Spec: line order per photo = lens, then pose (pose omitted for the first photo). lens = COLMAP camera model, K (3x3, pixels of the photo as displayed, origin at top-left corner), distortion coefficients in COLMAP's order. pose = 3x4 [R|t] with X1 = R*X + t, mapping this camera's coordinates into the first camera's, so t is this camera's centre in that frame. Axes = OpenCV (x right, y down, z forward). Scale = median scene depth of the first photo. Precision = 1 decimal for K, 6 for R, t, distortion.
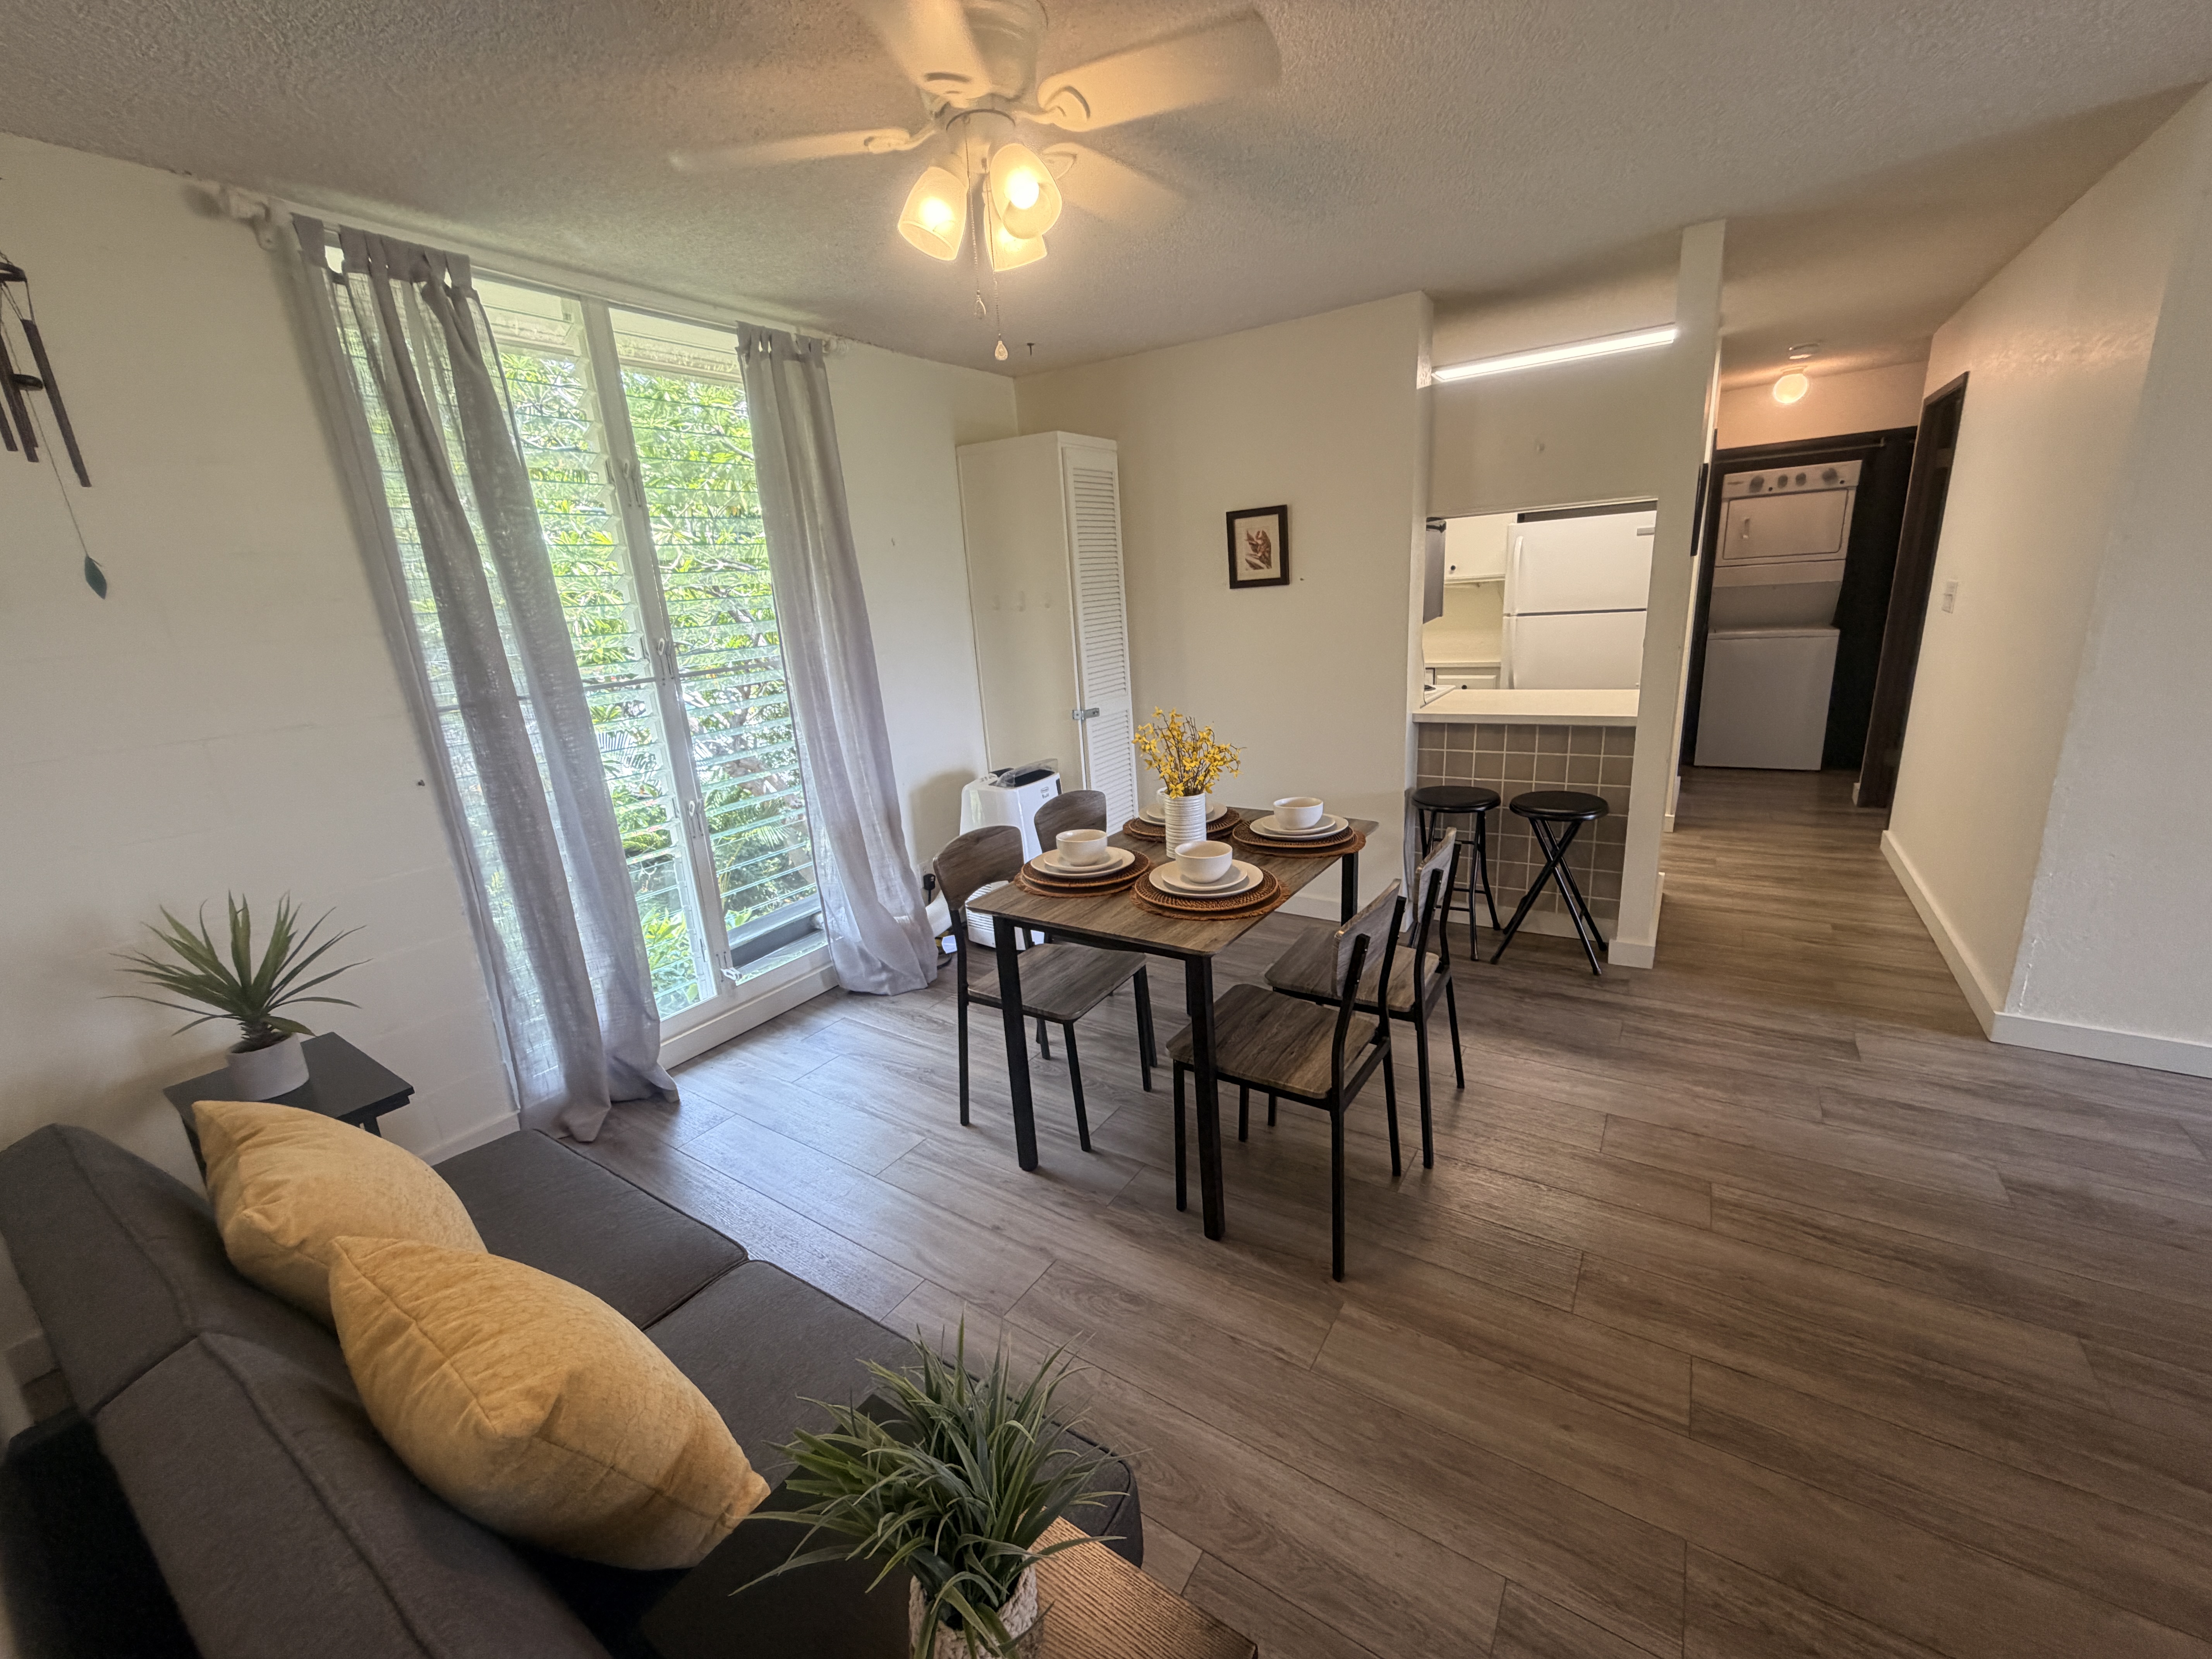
lens RADIAL K [[882.5, 0, 1103.6], [0, 882.5, 828.5], [0, 0, 1]] dist [-0.001650, 0.000407]
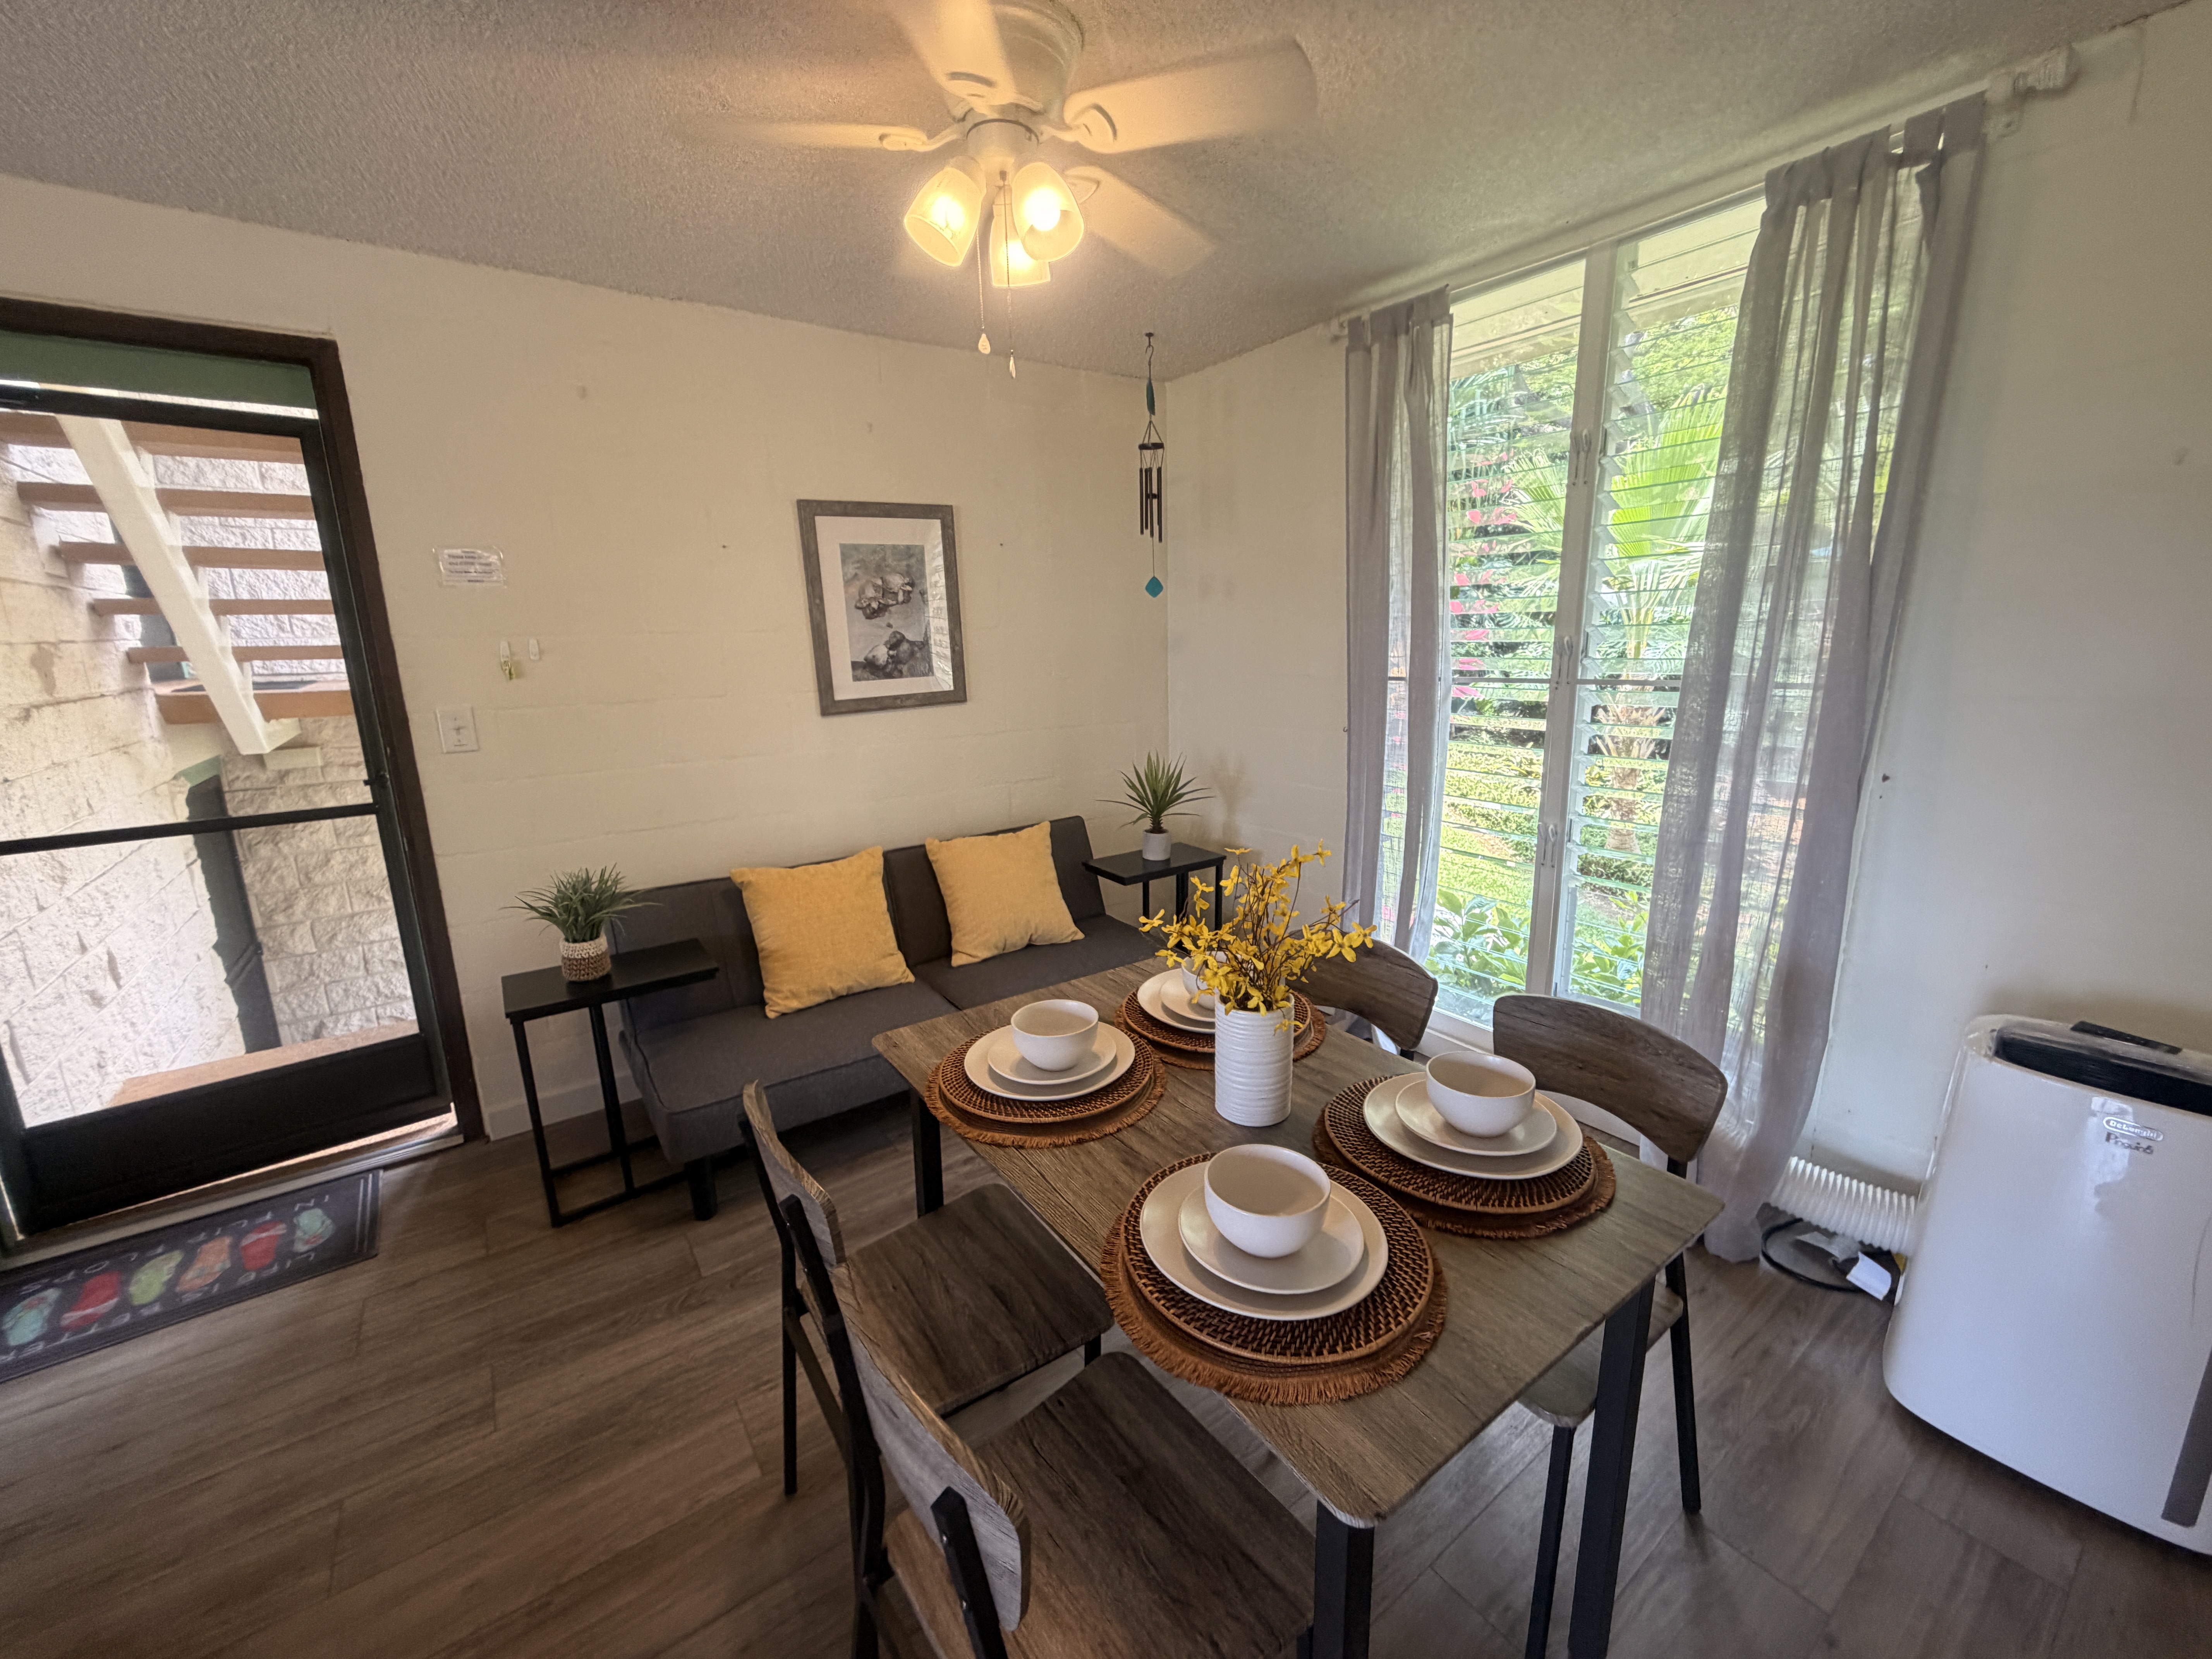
lens RADIAL K [[882.5, 0, 1103.6], [0, 882.5, 828.5], [0, 0, 1]] dist [-0.001650, 0.000407]
pose [[-0.355207, 0.272113, -0.894306, 0.457501], [-0.204039, 0.911057, 0.358251, -0.244932], [0.912248, 0.309726, -0.268092, 0.819114]]
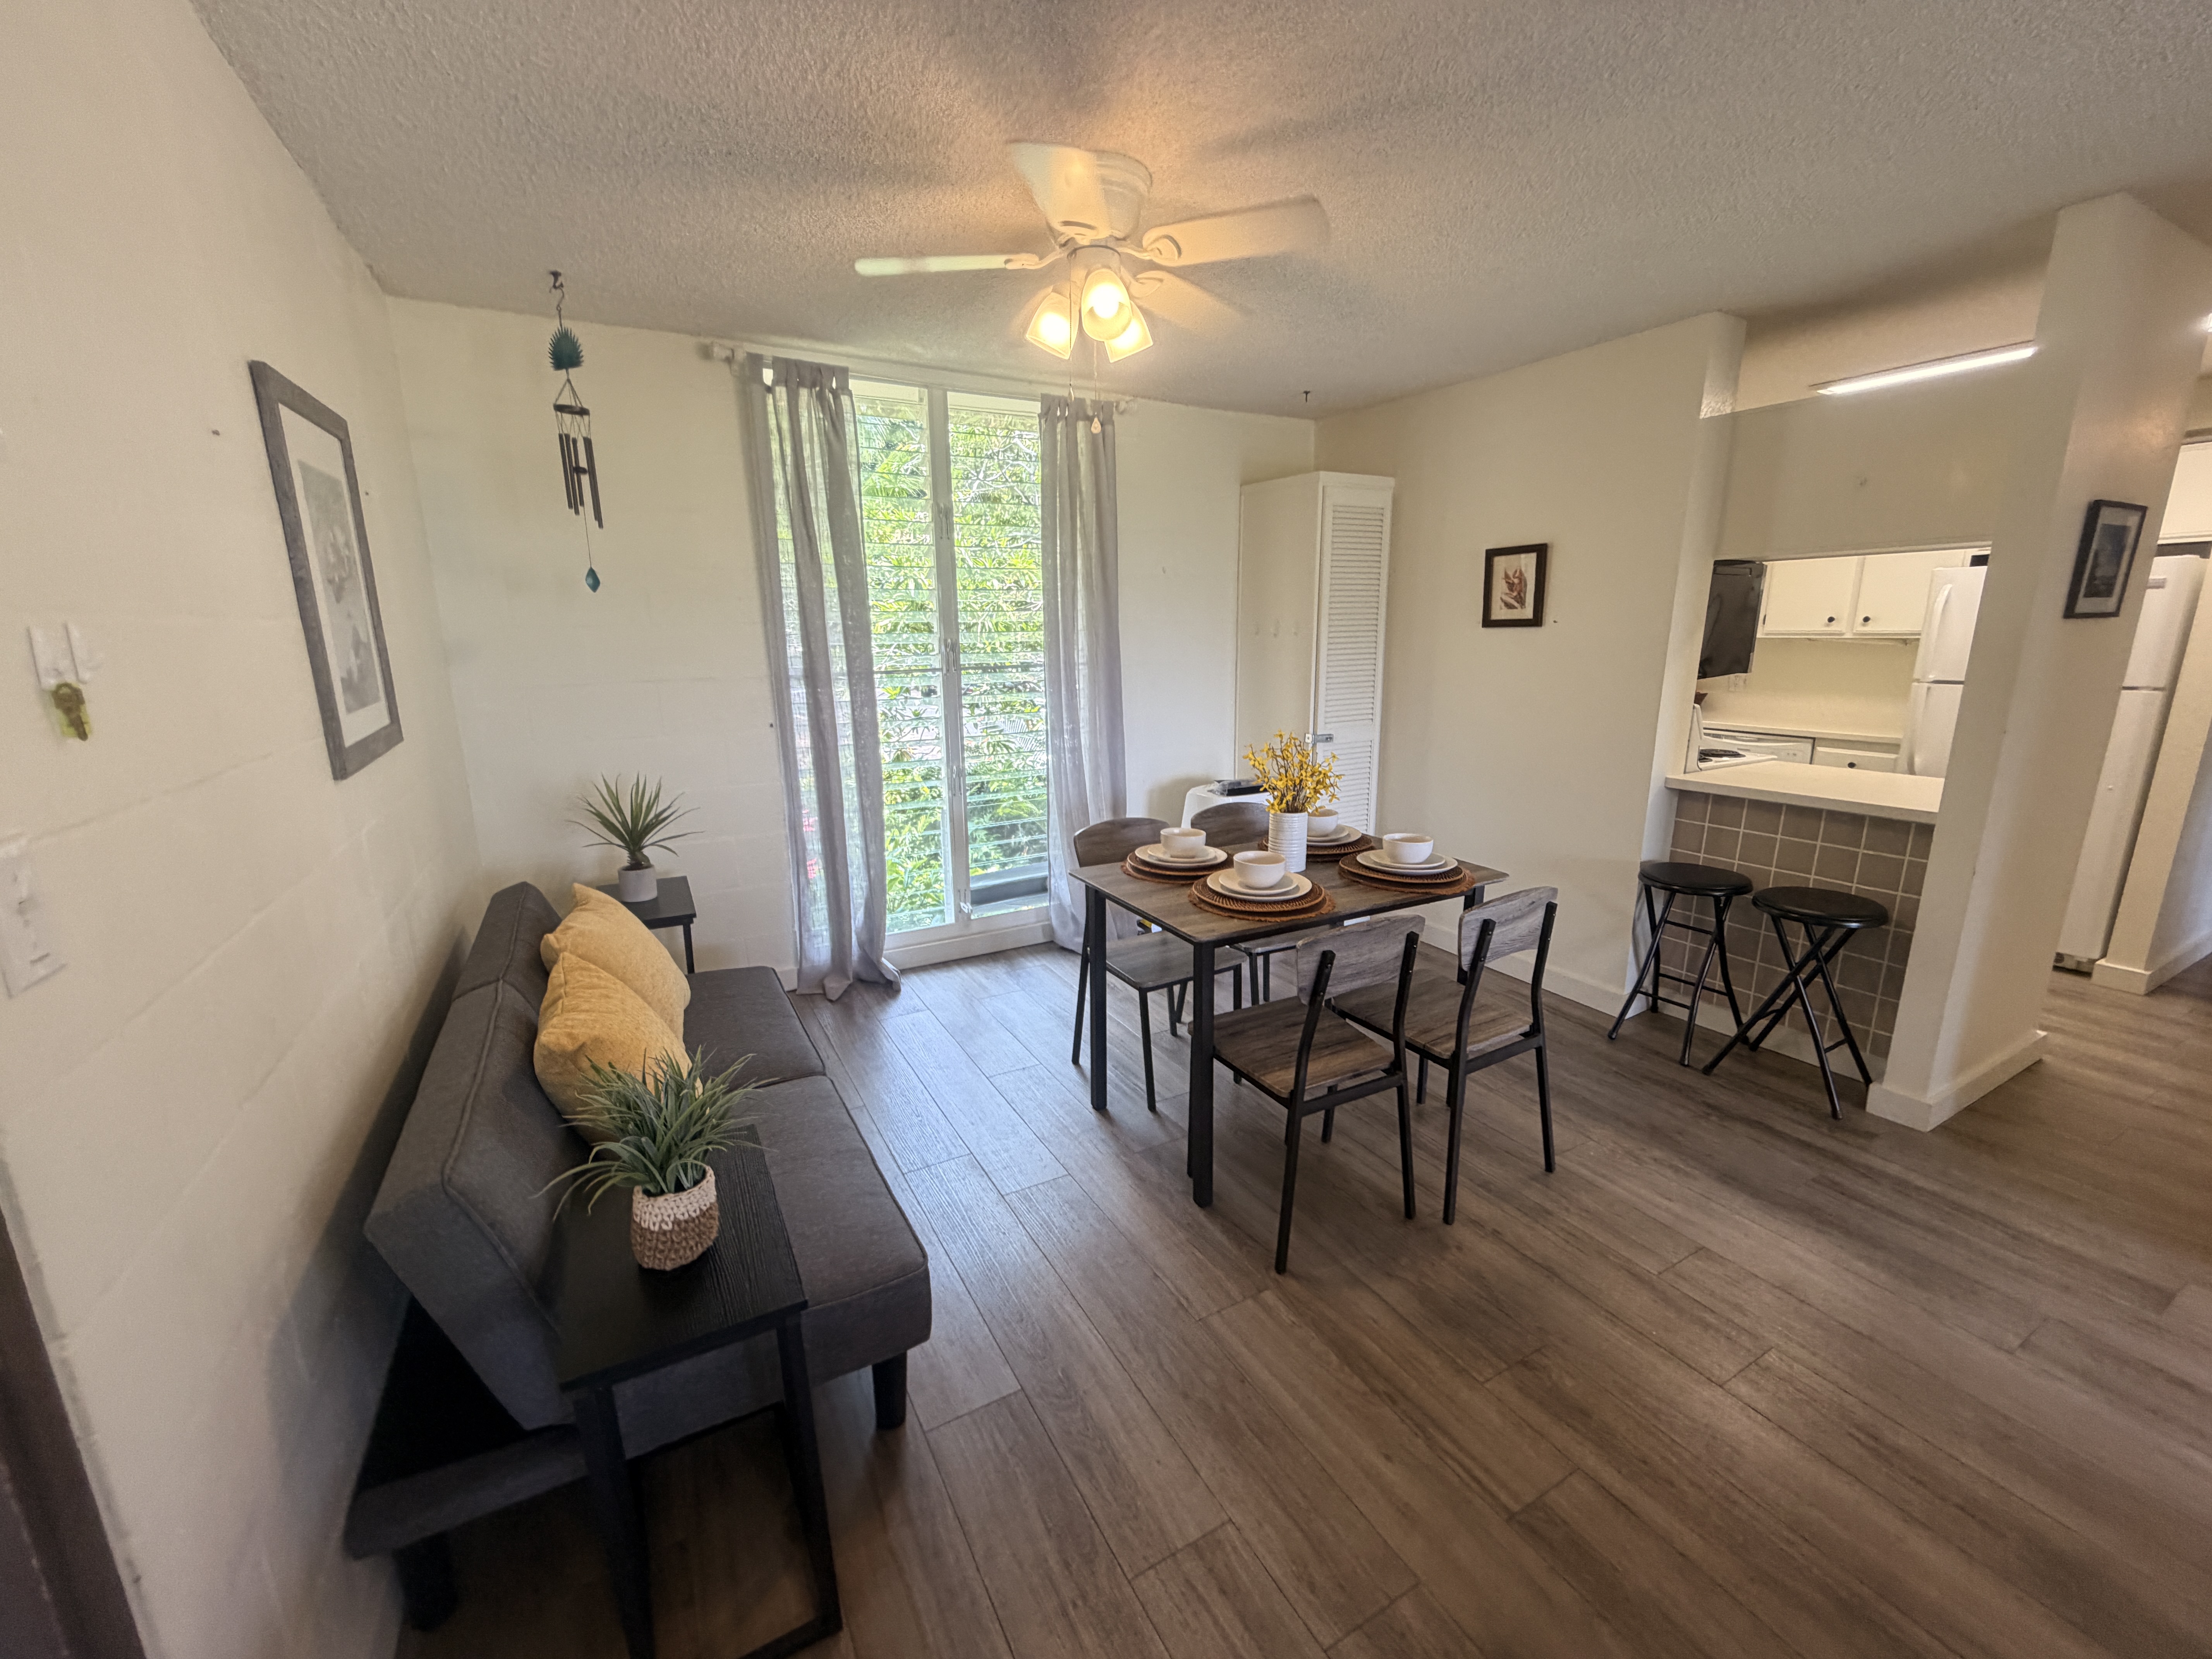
lens RADIAL K [[882.5, 0, 1103.6], [0, 882.5, 828.5], [0, 0, 1]] dist [-0.001650, 0.000407]
pose [[0.885718, 0.156910, -0.436902, 0.292305], [-0.167552, 0.985759, 0.014355, 0.003034], [0.432932, 0.060490, 0.899395, -0.051436]]
